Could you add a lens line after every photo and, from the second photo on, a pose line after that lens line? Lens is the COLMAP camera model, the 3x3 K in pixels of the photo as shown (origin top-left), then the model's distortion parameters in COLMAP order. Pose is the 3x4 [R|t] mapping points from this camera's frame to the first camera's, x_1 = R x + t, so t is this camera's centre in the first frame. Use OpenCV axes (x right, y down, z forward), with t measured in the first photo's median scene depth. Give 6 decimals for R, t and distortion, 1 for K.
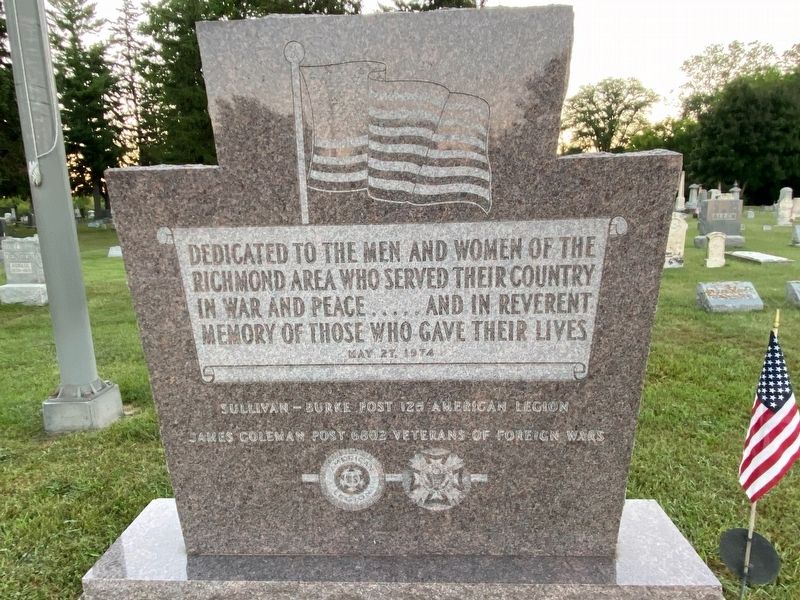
lens RADIAL K [[496.1, 0, 400.0], [0, 496.1, 300.0], [0, 0, 1]] dist [0.057603, -0.070142]
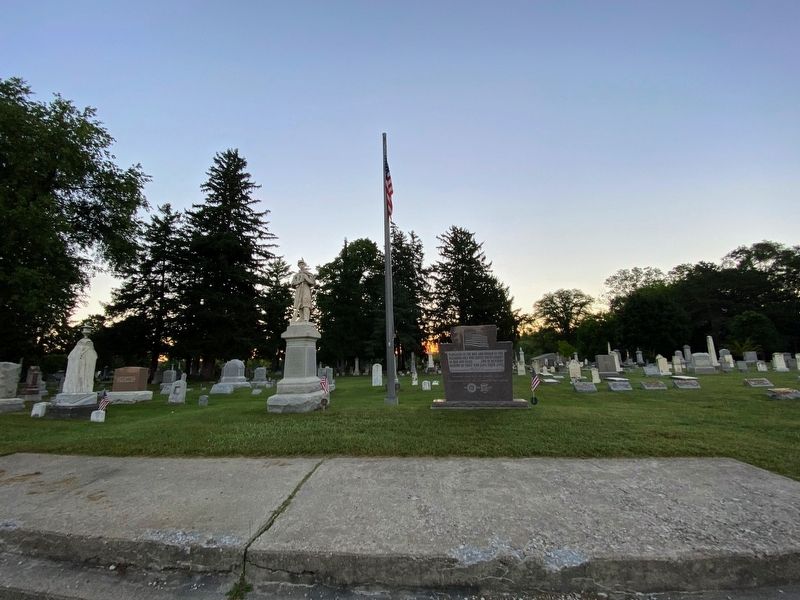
lens RADIAL K [[316.1, 0, 400.0], [0, 316.1, 300.0], [0, 0, 1]] dist [0.023561, -0.000160]
pose [[0.992896, -0.027379, -0.115791, -0.534709], [-0.018523, 0.925733, -0.377723, 0.901784], [0.117533, 0.377185, 0.918650, -3.565627]]
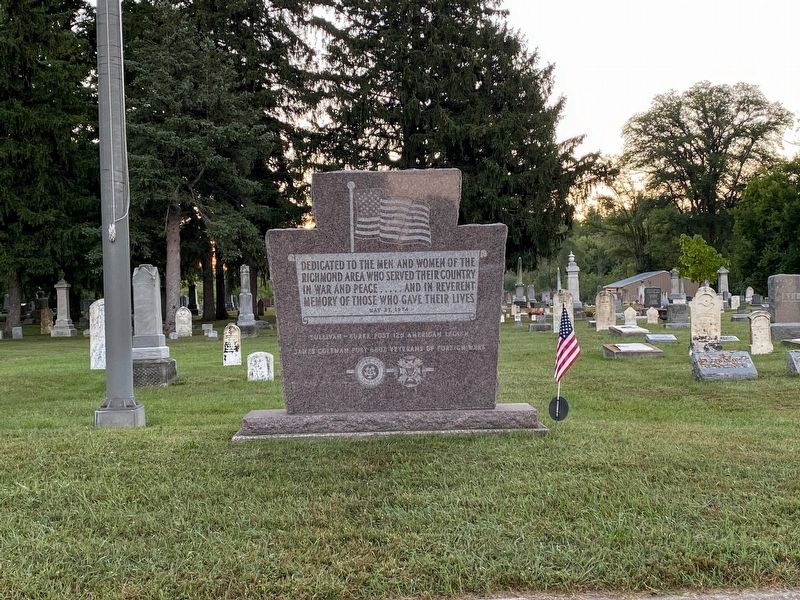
lens RADIAL K [[980.7, 0, 400.0], [0, 980.7, 300.0], [0, 0, 1]] dist [0.155187, -0.486495]
pose [[0.998153, -0.000487, 0.060740, -0.221894], [0.011996, 0.981852, -0.189267, 0.844289], [-0.059546, 0.189646, 0.980045, -3.127267]]
